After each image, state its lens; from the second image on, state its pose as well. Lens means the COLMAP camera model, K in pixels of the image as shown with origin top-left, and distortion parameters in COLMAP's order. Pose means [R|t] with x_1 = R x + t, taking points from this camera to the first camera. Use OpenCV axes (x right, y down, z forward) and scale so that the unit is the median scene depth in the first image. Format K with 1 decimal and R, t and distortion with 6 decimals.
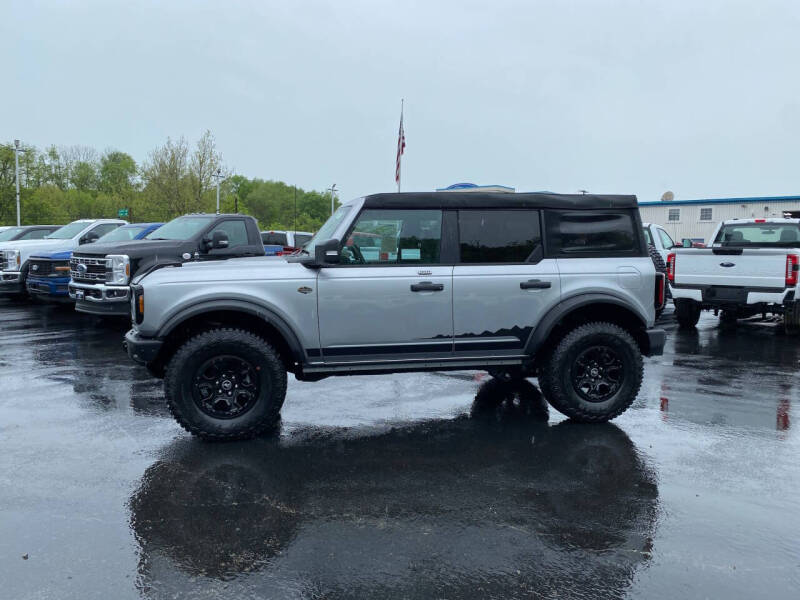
lens RADIAL K [[613.5, 0, 400.0], [0, 613.5, 300.0], [0, 0, 1]] dist [0.016469, -0.005607]
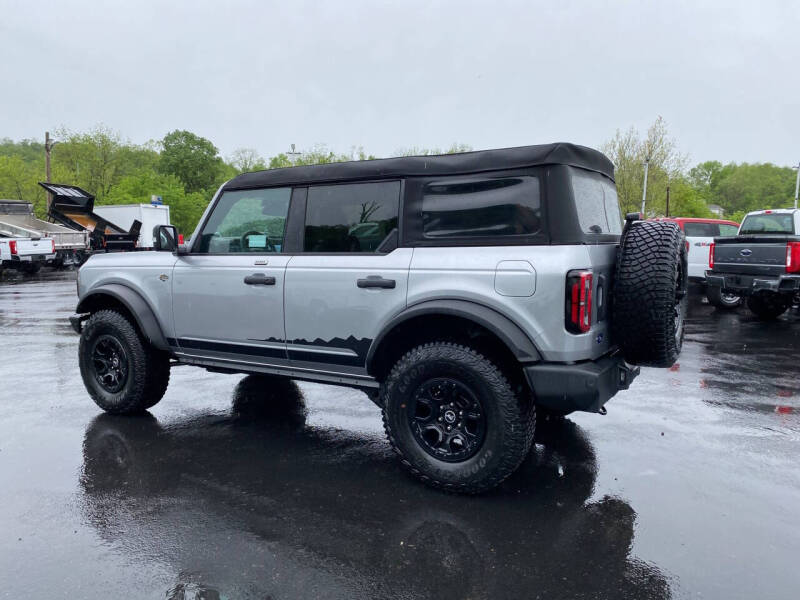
lens RADIAL K [[614.6, 0, 400.0], [0, 614.6, 300.0], [0, 0, 1]] dist [0.055765, -0.005527]
pose [[0.749109, 0.058412, -0.659866, 0.725428], [-0.052432, 0.998208, 0.028840, -0.026776], [0.660369, 0.012994, 0.750829, 0.466261]]
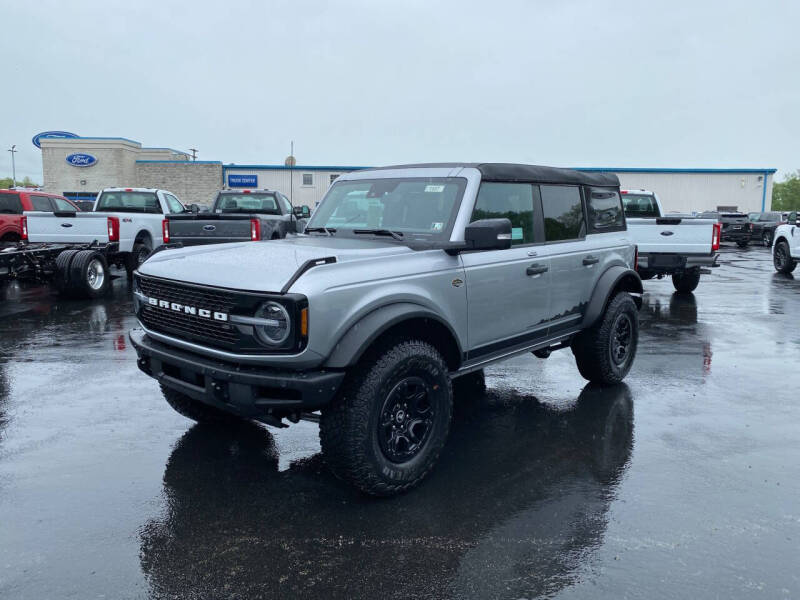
lens RADIAL K [[613.5, 0, 400.0], [0, 613.5, 300.0], [0, 0, 1]] dist [0.016469, -0.005607]
pose [[0.799570, -0.086247, 0.594348, -0.643078], [0.048601, 0.995681, 0.079102, -0.055826], [-0.598603, -0.034362, 0.800308, 0.368144]]
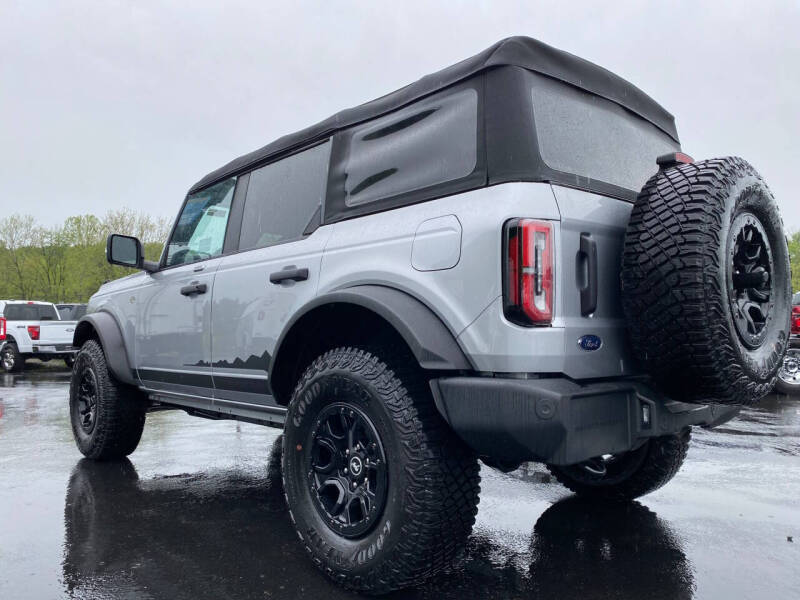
lens RADIAL K [[613.5, 0, 400.0], [0, 613.5, 300.0], [0, 0, 1]] dist [0.016469, -0.005607]
pose [[0.526116, -0.053721, -0.848714, 0.719567], [-0.067815, 0.992174, -0.104841, 0.045593], [0.847704, 0.112714, 0.518356, 0.804573]]
